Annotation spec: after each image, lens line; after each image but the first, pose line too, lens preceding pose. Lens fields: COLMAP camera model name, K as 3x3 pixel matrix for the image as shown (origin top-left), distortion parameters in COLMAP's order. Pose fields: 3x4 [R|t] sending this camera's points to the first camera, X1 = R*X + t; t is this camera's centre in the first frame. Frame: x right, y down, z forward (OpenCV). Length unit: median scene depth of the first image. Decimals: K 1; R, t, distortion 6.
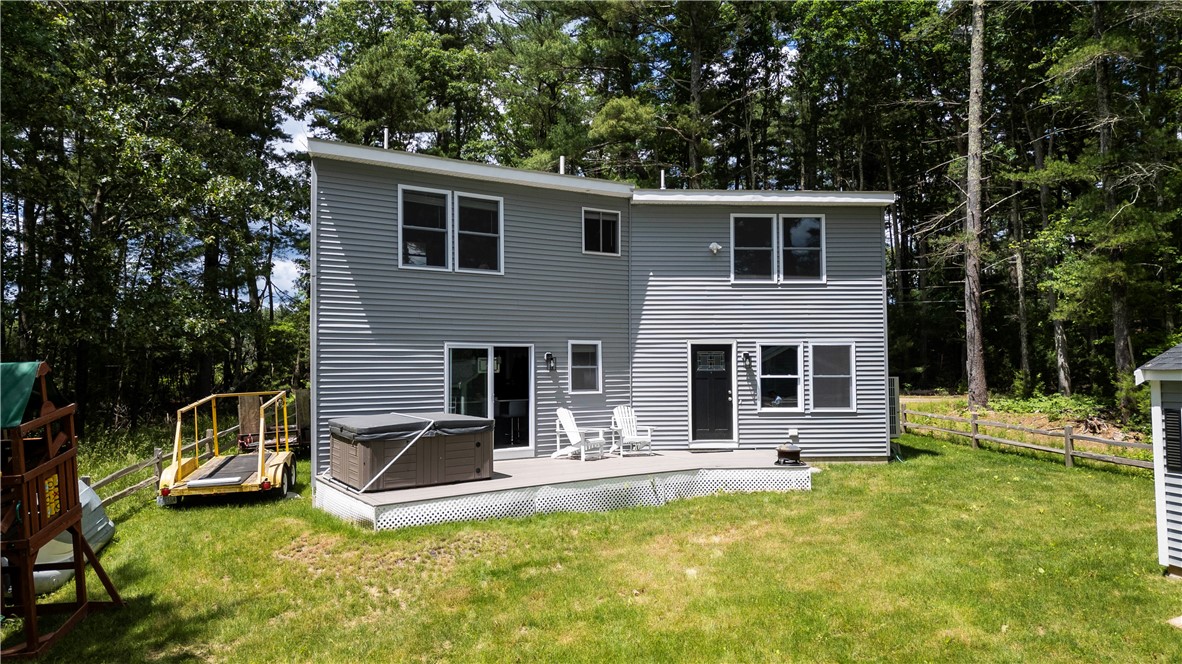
lens RADIAL K [[801.4, 0, 591.3], [0, 801.4, 334.3], [0, 0, 1]] dist [0.085362, -0.088702]
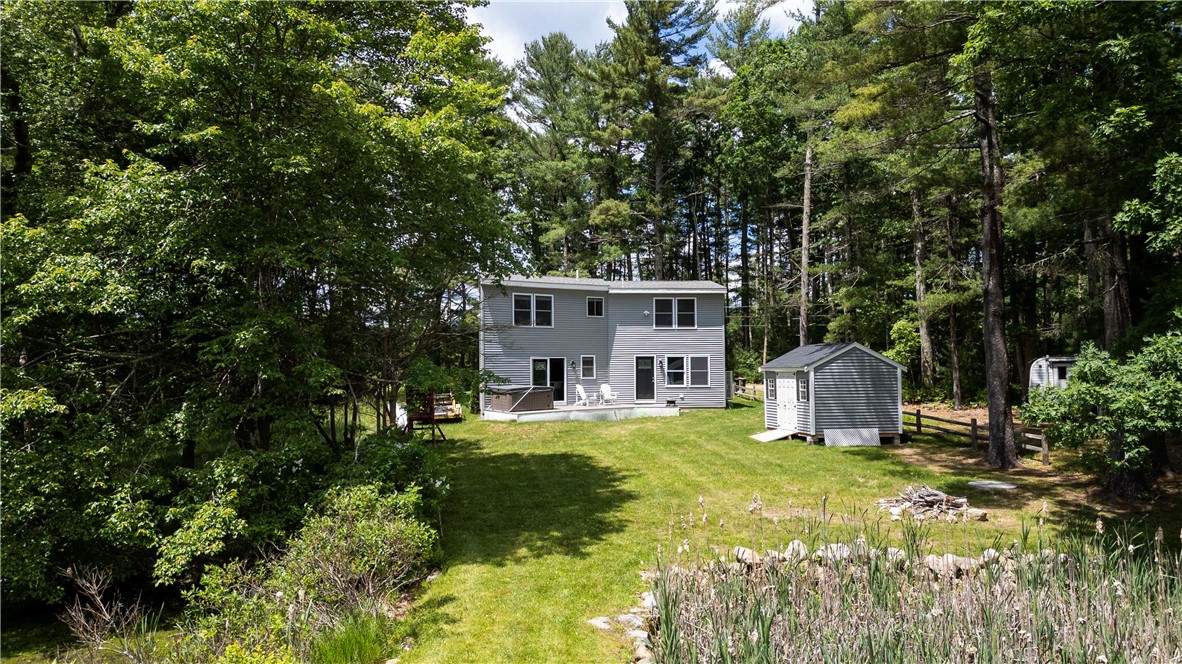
lens RADIAL K [[801.4, 0, 591.3], [0, 801.4, 334.3], [0, 0, 1]] dist [0.085362, -0.088702]
pose [[0.999997, -0.000732, 0.002303, -0.003849], [0.000730, 0.999999, 0.001133, -0.052077], [-0.002303, -0.001131, 0.999997, -1.230206]]
